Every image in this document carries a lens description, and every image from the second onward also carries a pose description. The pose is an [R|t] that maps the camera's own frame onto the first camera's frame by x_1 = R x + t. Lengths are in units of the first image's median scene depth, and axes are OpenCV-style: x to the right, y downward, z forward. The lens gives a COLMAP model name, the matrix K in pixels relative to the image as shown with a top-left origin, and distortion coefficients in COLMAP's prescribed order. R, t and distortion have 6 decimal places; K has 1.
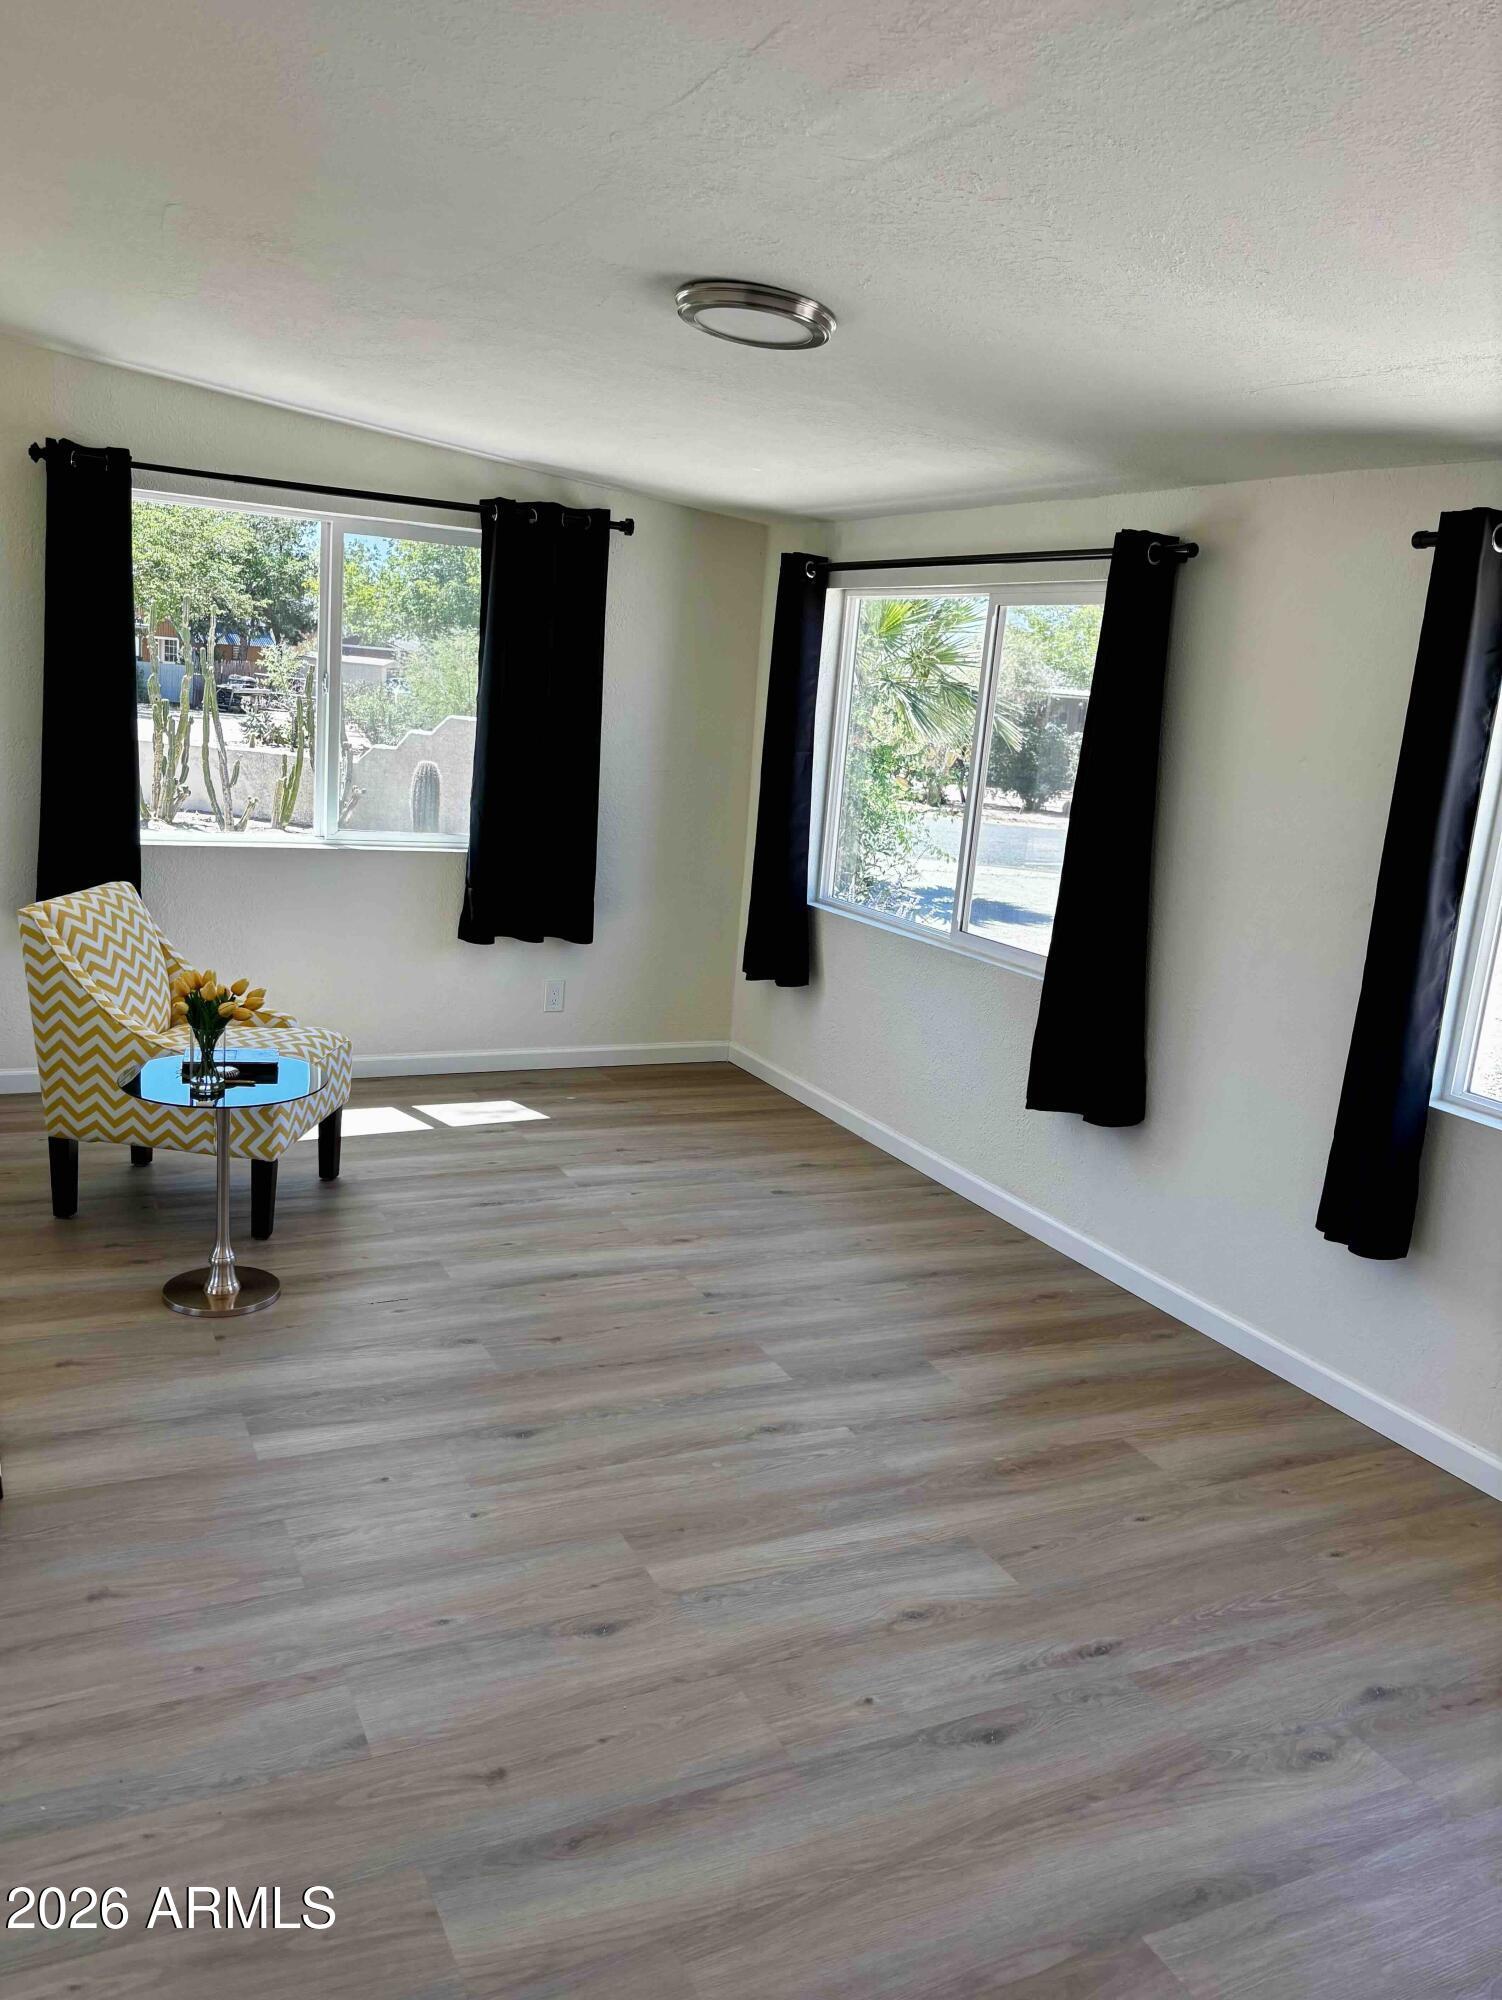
lens RADIAL K [[1511.2, 0, 759.9], [0, 1511.2, 980.4], [0, 0, 1]] dist [0.049768, -0.056929]
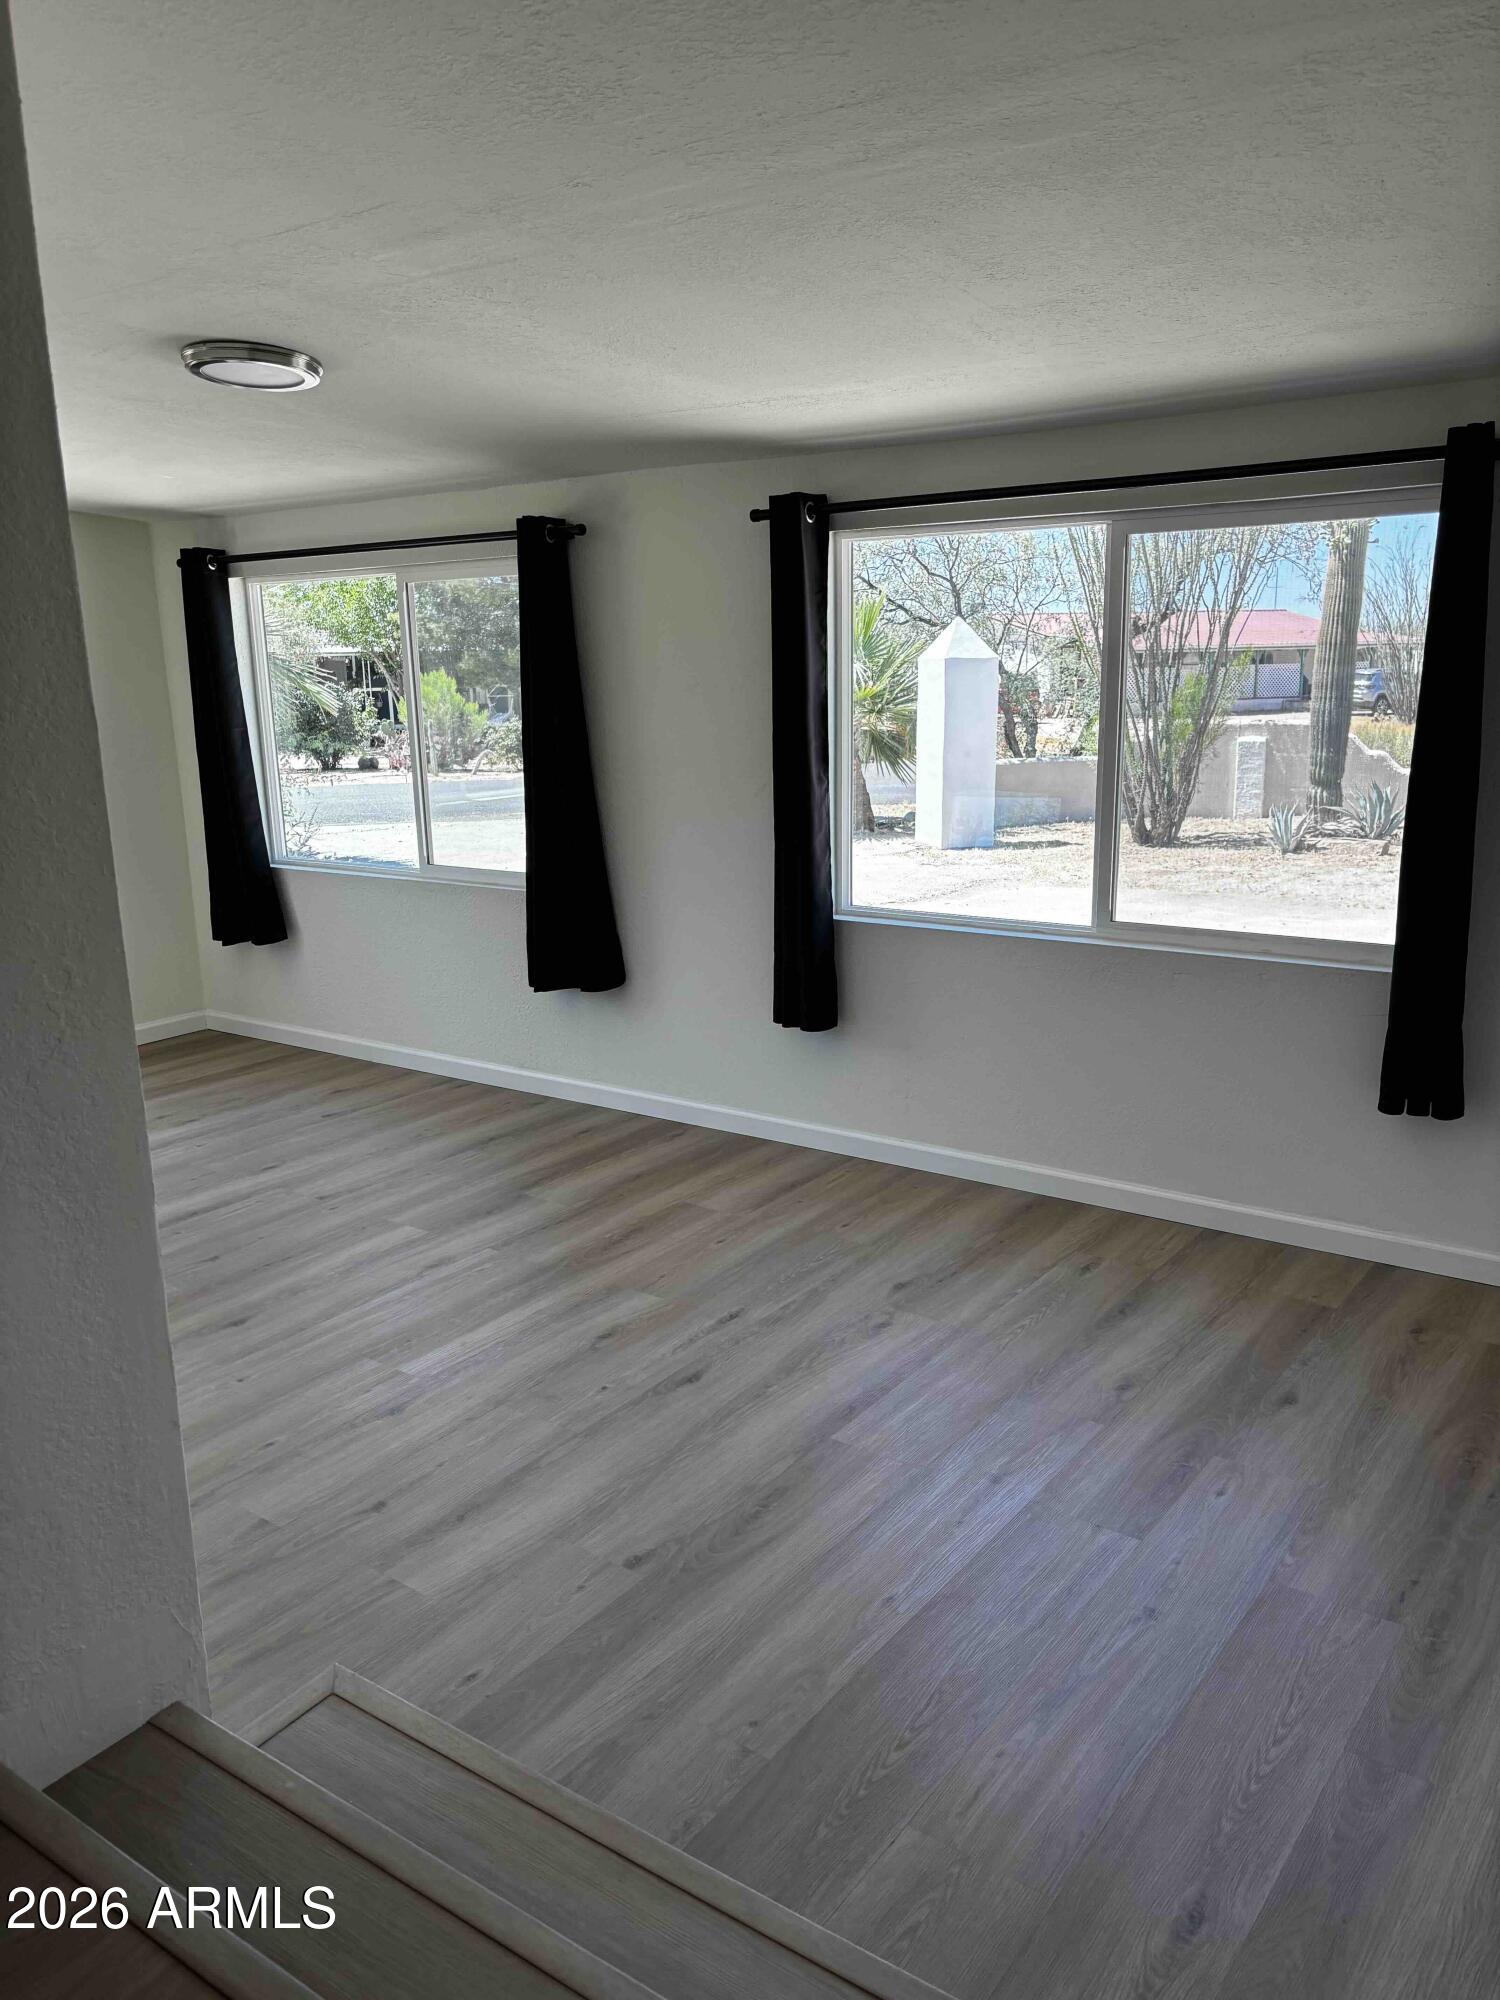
lens RADIAL K [[1511.2, 0, 739.3], [0, 1511.2, 997.7], [0, 0, 1]] dist [0.049768, -0.056929]
pose [[0.882718, -0.204265, 0.423185, -0.240746], [0.186345, 0.978903, 0.083807, 0.020759], [-0.431376, 0.004880, 0.902159, -0.224143]]
